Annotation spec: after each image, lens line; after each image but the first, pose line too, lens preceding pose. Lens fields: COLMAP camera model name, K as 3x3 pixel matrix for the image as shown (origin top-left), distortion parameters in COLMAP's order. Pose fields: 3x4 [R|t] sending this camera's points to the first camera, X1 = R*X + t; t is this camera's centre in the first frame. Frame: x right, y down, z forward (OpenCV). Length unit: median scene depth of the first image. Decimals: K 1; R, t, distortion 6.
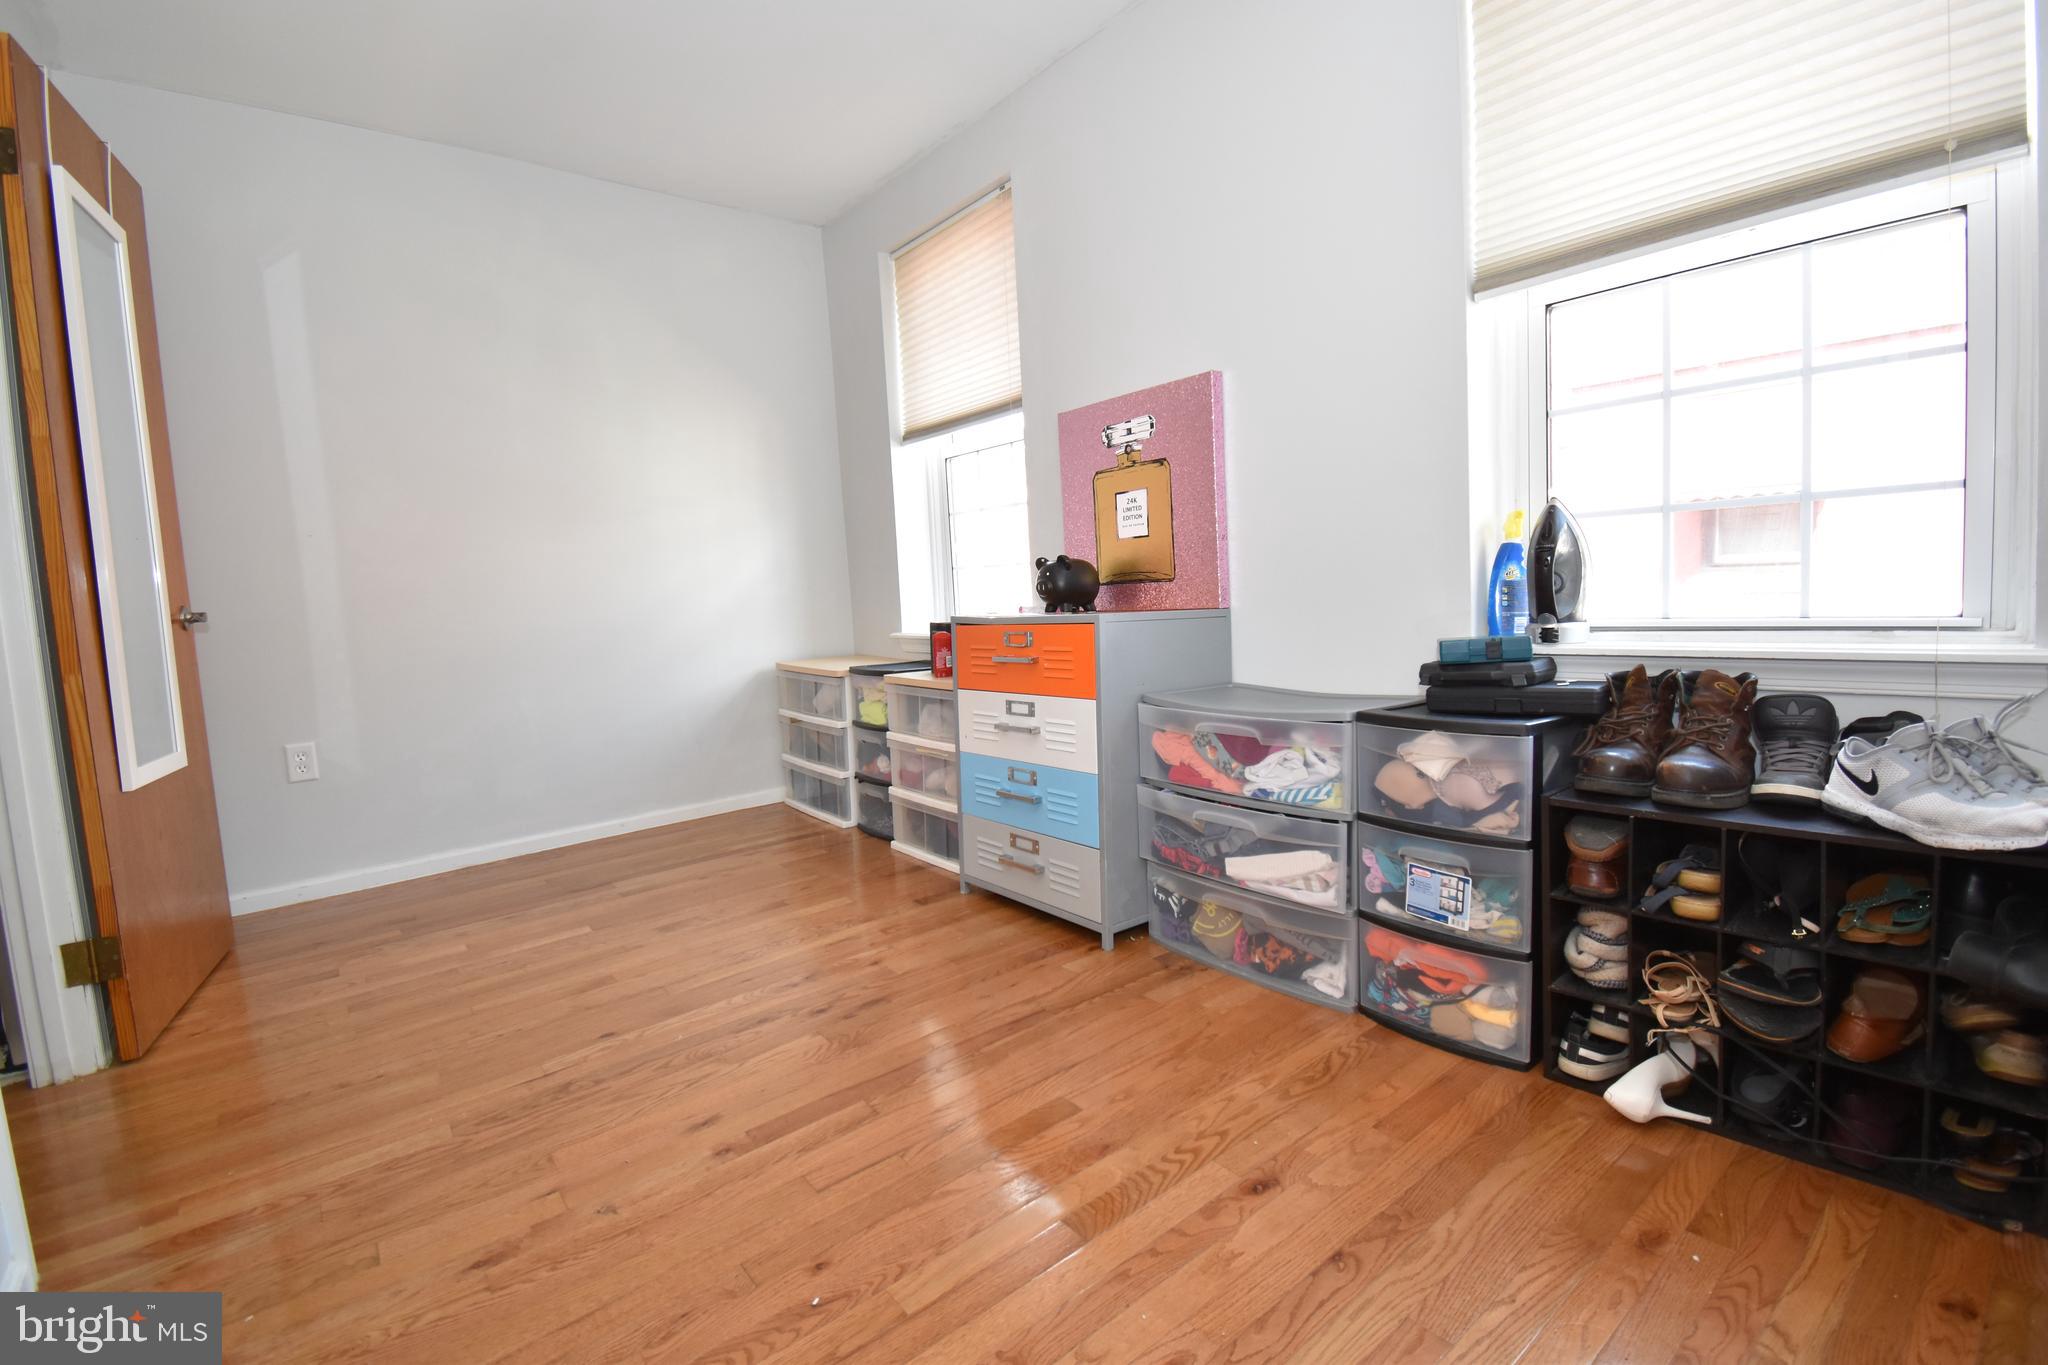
lens RADIAL K [[915.1, 0, 1024.2], [0, 915.1, 673.6], [0, 0, 1]] dist [0.022056, -0.028792]
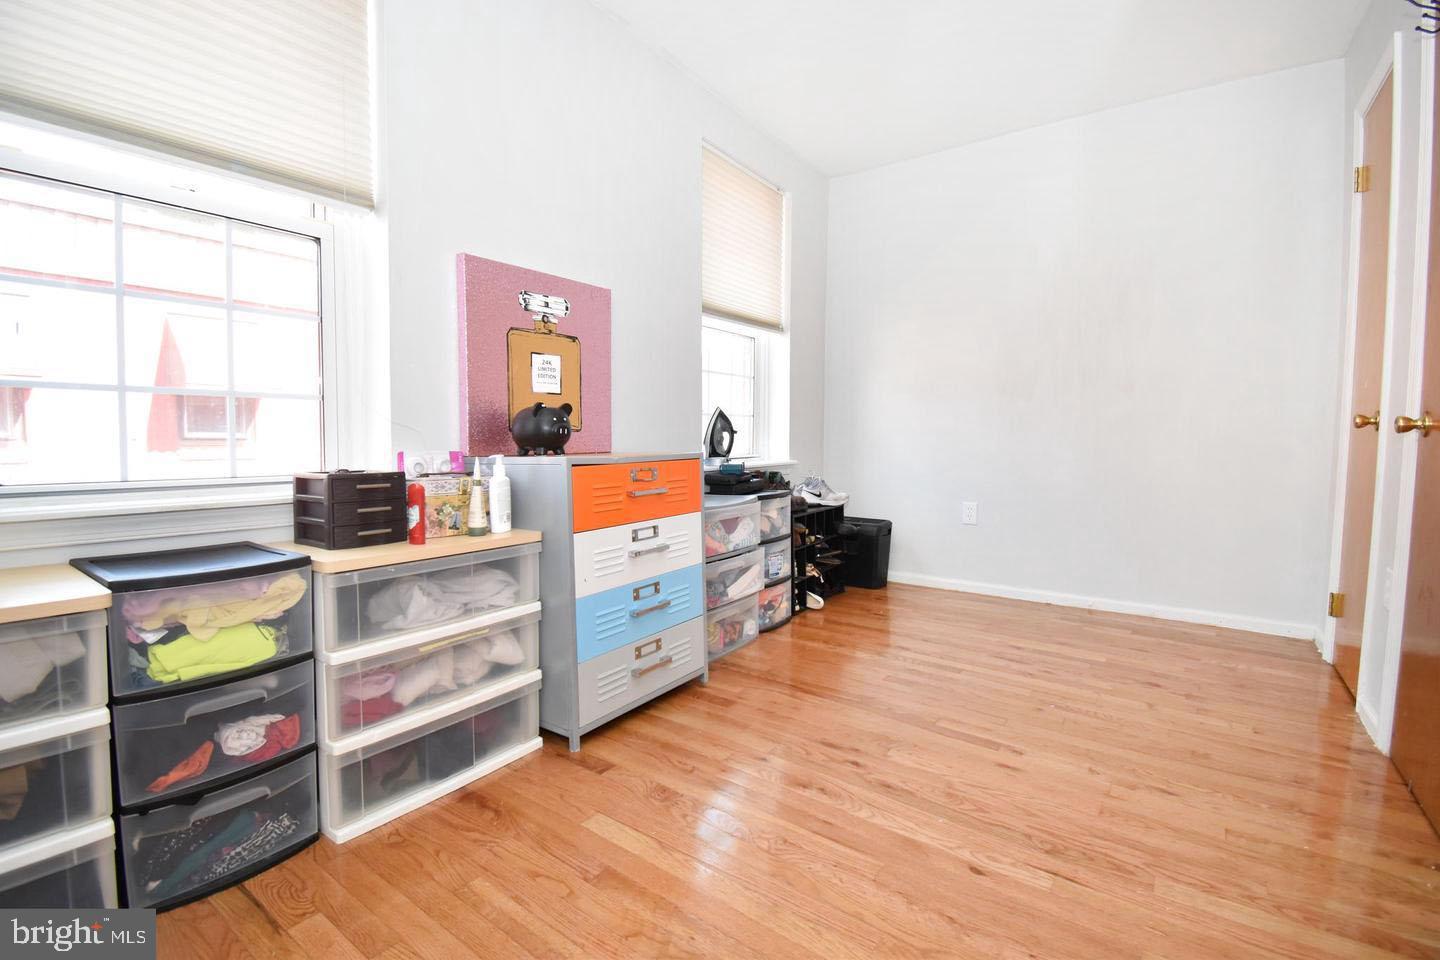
lens RADIAL K [[641.7, 0, 725.3], [0, 641.7, 472.2], [0, 0, 1]] dist [0.020005, -0.023796]
pose [[-0.279593, -0.012724, 0.960034, -0.843780], [0.094300, 0.994714, 0.040646, -0.065620], [-0.955476, 0.101896, -0.276916, 1.147839]]
